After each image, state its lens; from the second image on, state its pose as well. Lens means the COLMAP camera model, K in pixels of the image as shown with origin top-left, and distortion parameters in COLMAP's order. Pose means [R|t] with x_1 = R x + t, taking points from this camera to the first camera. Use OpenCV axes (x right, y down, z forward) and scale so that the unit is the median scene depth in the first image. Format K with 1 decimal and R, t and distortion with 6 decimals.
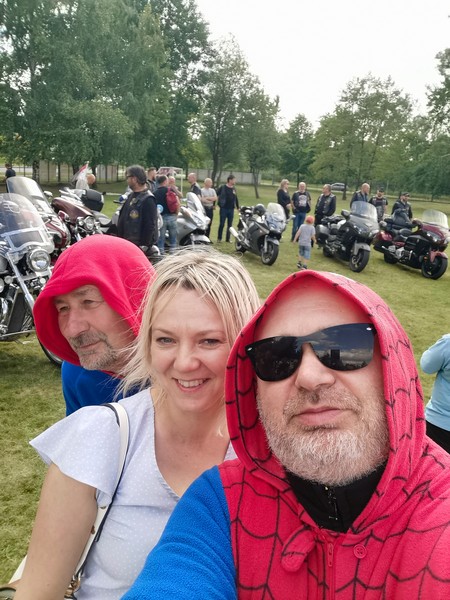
lens RADIAL K [[441.1, 0, 223.1], [0, 441.1, 293.1], [0, 0, 1]] dist [0.007567, 0.003375]
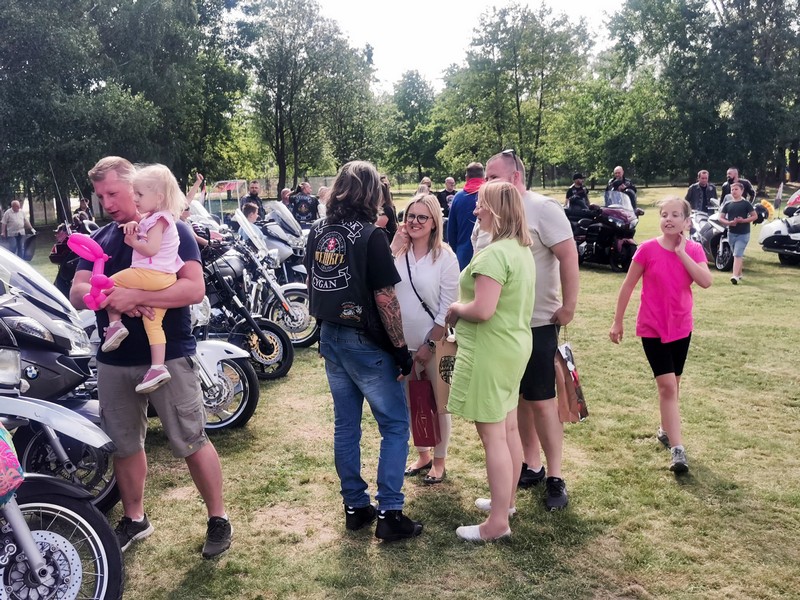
lens RADIAL K [[859.4, 0, 400.0], [0, 859.4, 300.0], [0, 0, 1]] dist [0.026362, -0.006497]
pose [[0.982567, -0.134295, 0.128557, -0.034038], [0.148954, 0.982464, -0.112144, 0.031198], [-0.111242, 0.129338, 0.985341, -0.119753]]
